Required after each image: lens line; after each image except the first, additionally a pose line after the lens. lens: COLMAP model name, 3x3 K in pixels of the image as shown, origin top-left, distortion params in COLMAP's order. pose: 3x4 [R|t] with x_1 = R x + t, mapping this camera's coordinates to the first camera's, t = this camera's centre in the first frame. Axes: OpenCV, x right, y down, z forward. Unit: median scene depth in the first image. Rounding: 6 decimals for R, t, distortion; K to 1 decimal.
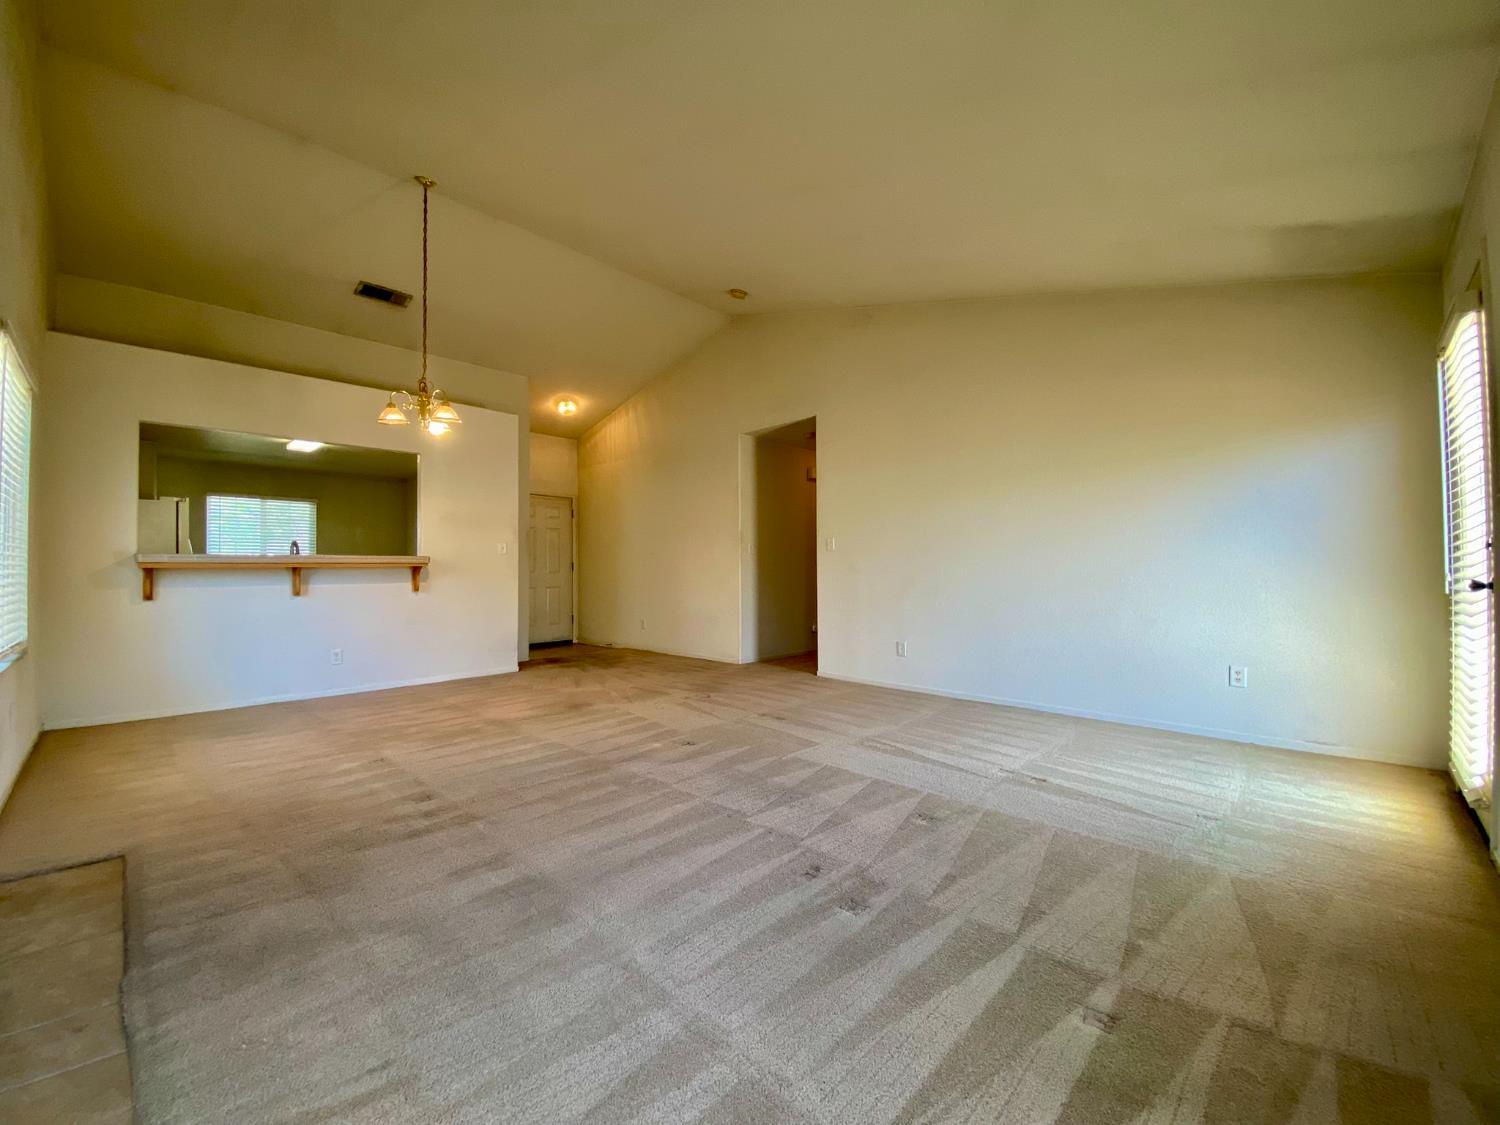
lens RADIAL K [[611.2, 0, 748.0], [0, 611.2, 562.3], [0, 0, 1]] dist [0.027980, -0.024899]
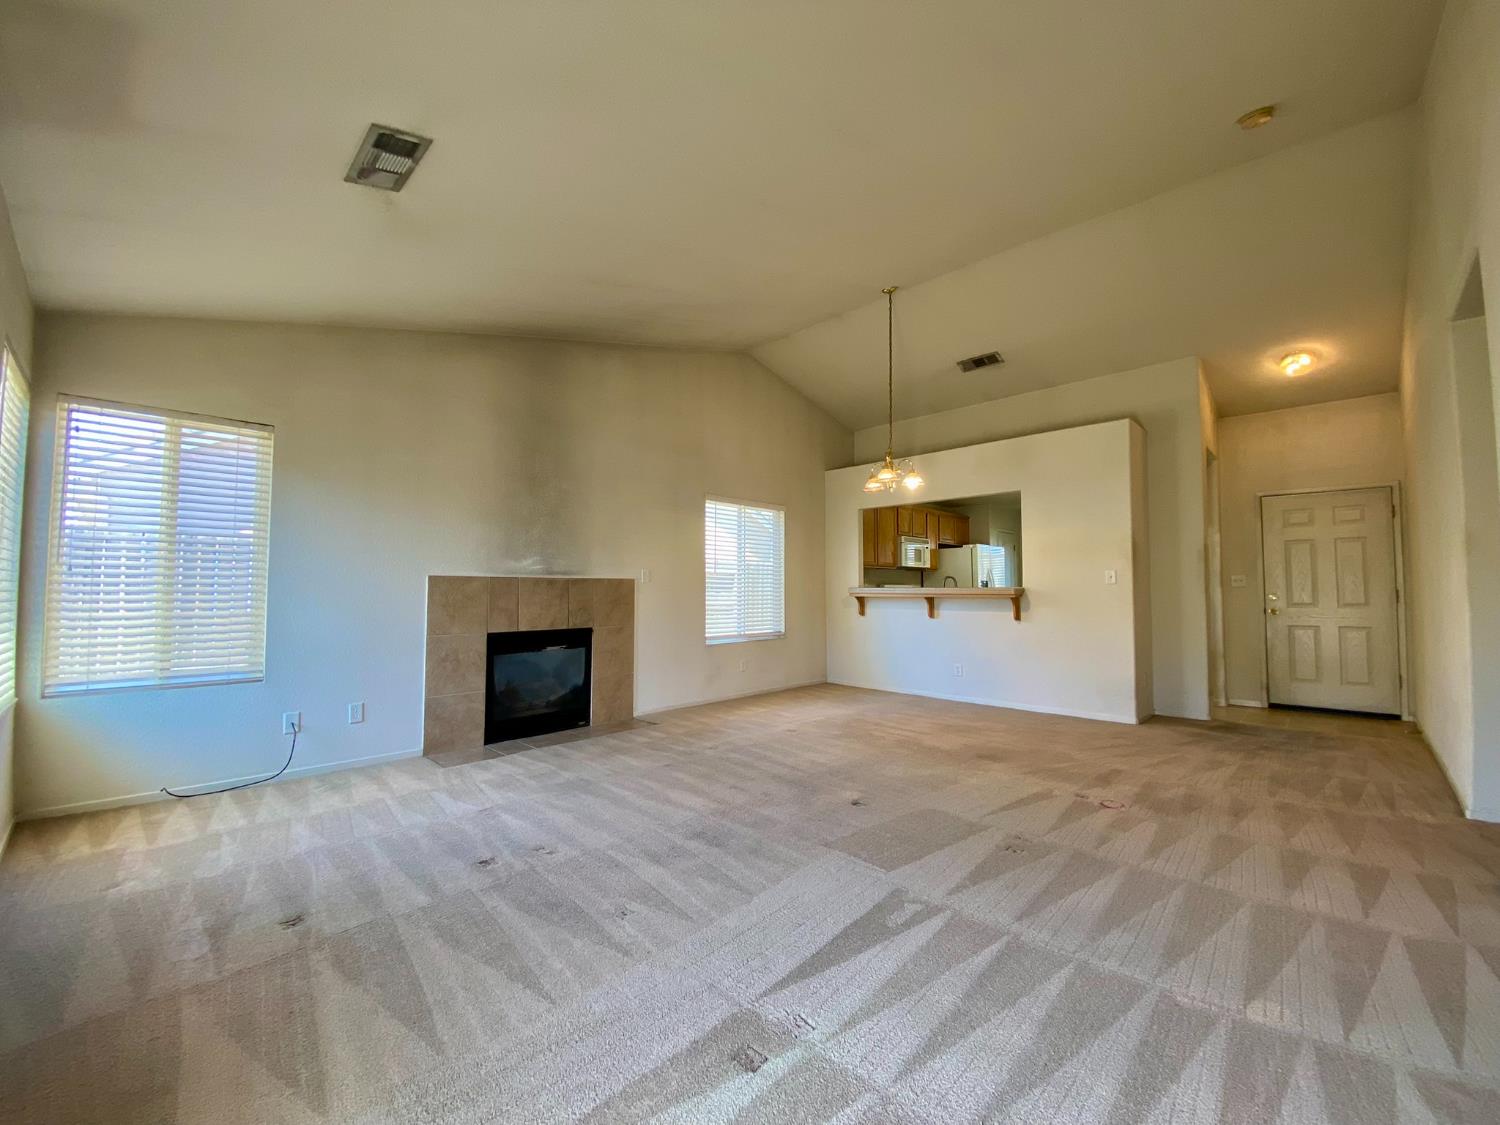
lens RADIAL K [[611.2, 0, 748.0], [0, 611.2, 562.3], [0, 0, 1]] dist [0.027980, -0.024899]
pose [[-0.017338, -0.042238, -0.998957, 0.539885], [0.009186, 0.999058, -0.042402, -0.011781], [0.999807, -0.009912, -0.016934, 0.557718]]
